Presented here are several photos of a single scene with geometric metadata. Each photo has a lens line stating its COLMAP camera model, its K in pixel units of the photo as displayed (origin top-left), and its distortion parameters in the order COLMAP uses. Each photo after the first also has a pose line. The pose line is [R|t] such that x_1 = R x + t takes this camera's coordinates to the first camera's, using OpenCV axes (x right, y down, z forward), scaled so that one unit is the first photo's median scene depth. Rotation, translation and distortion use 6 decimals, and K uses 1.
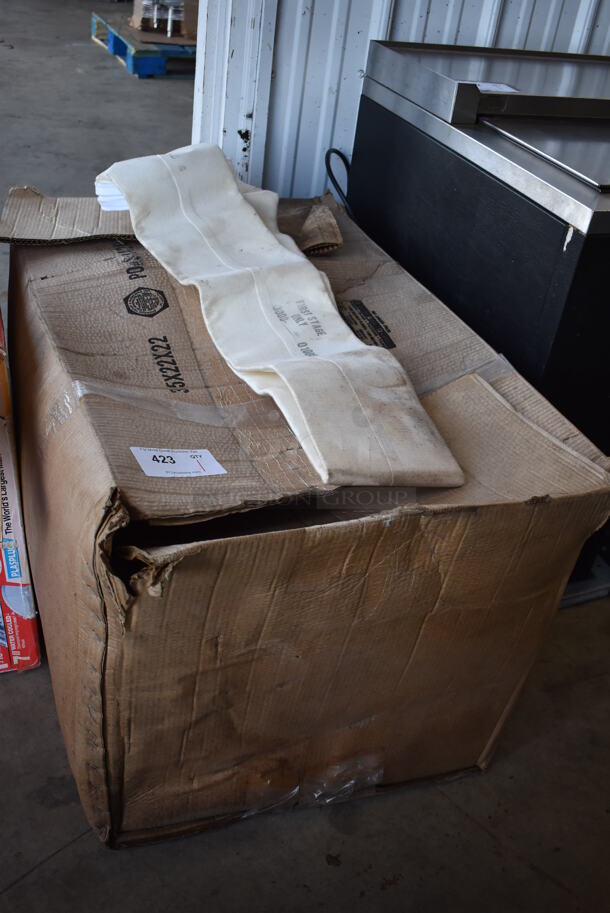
lens RADIAL K [[856.1, 0, 307.7], [0, 856.1, 460.0], [0, 0, 1]] dist [-0.074670, 0.000000]
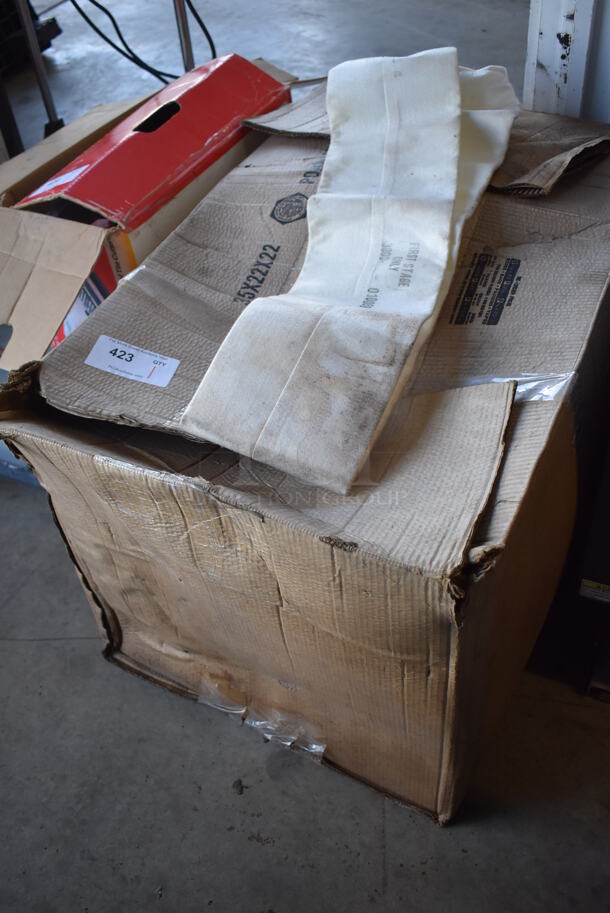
lens RADIAL K [[856.1, 0, 304.1], [0, 856.1, 452.1], [0, 0, 1]] dist [-0.074670, 0.000000]
pose [[0.671104, 0.383853, -0.634252, 0.569412], [-0.291884, 0.923230, 0.249901, -0.177646], [0.681486, 0.017418, 0.731624, 0.288637]]
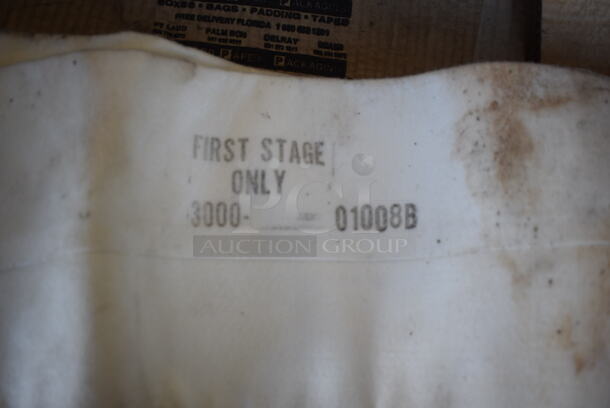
lens RADIAL K [[572.0, 0, 304.6], [0, 572.0, 204.2], [0, 0, 1]] dist [-0.074670, 0.000000]
pose [[0.458478, -0.881117, 0.115894, -0.039659], [0.586851, 0.398099, 0.705069, -0.332012], [-0.667386, -0.255246, 0.699604, 0.806821]]
